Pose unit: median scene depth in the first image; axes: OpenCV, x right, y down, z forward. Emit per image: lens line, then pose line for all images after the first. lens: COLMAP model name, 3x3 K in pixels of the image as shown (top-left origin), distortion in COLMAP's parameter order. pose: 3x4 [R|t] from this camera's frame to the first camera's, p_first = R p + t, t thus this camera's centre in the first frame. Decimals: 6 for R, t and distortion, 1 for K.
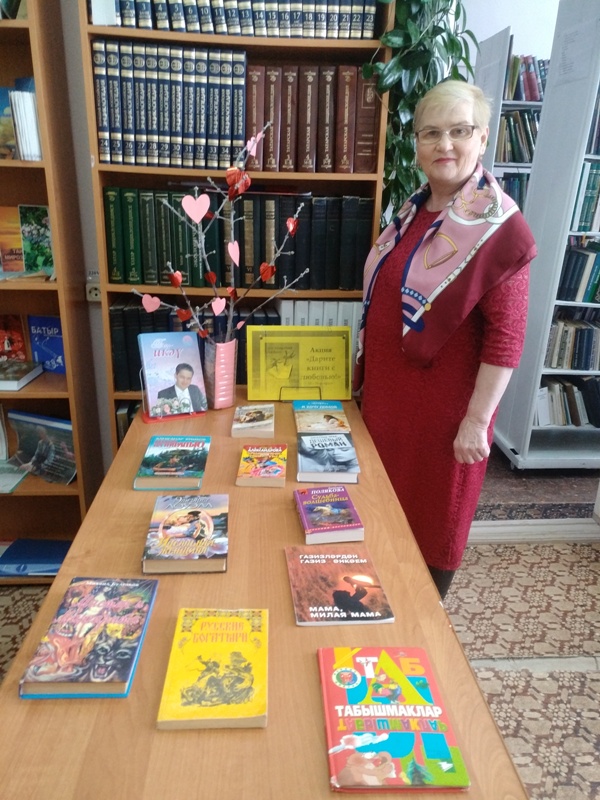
lens RADIAL K [[617.9, 0, 277.0], [0, 617.9, 405.6], [0, 0, 1]] dist [-0.010639, 0.040451]
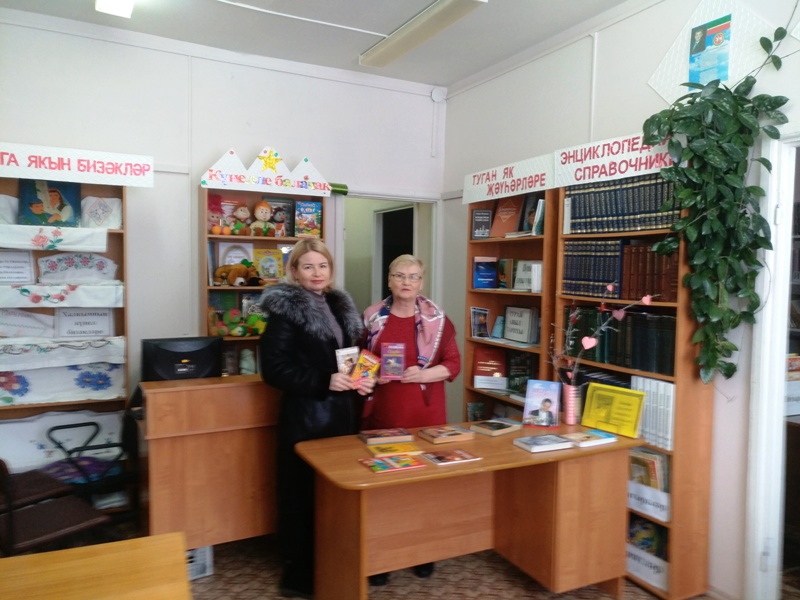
lens RADIAL K [[617.9, 0, 397.5], [0, 617.9, 292.4], [0, 0, 1]] dist [-0.010639, 0.040451]
pose [[0.396129, 0.008977, -0.918151, 1.368597], [-0.311863, 0.941823, -0.125343, 0.019226], [0.863611, 0.335989, 0.375883, -0.218296]]
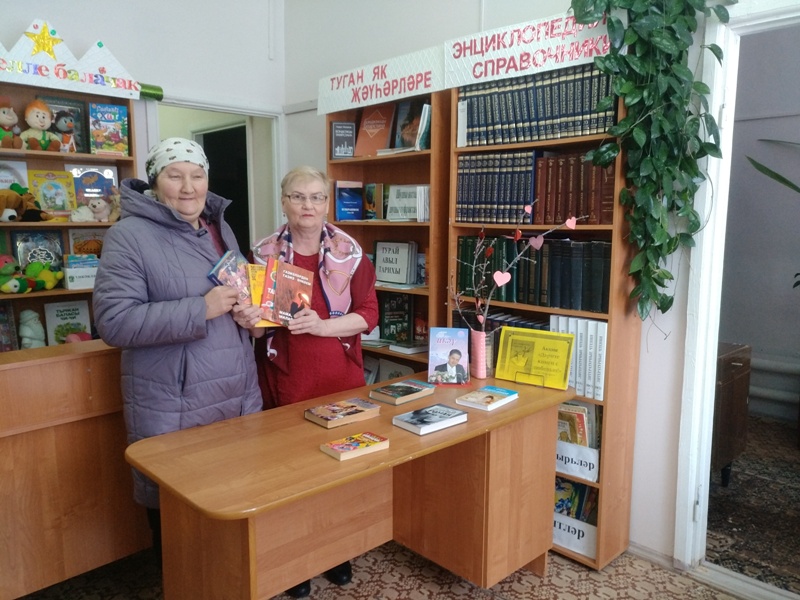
lens RADIAL K [[617.9, 0, 396.4], [0, 617.9, 294.2], [0, 0, 1]] dist [-0.010639, 0.040451]
pose [[0.649125, 0.065339, -0.757871, 0.888911], [-0.237996, 0.963730, -0.120760, 0.030128], [0.722492, 0.258759, 0.641131, -0.121324]]
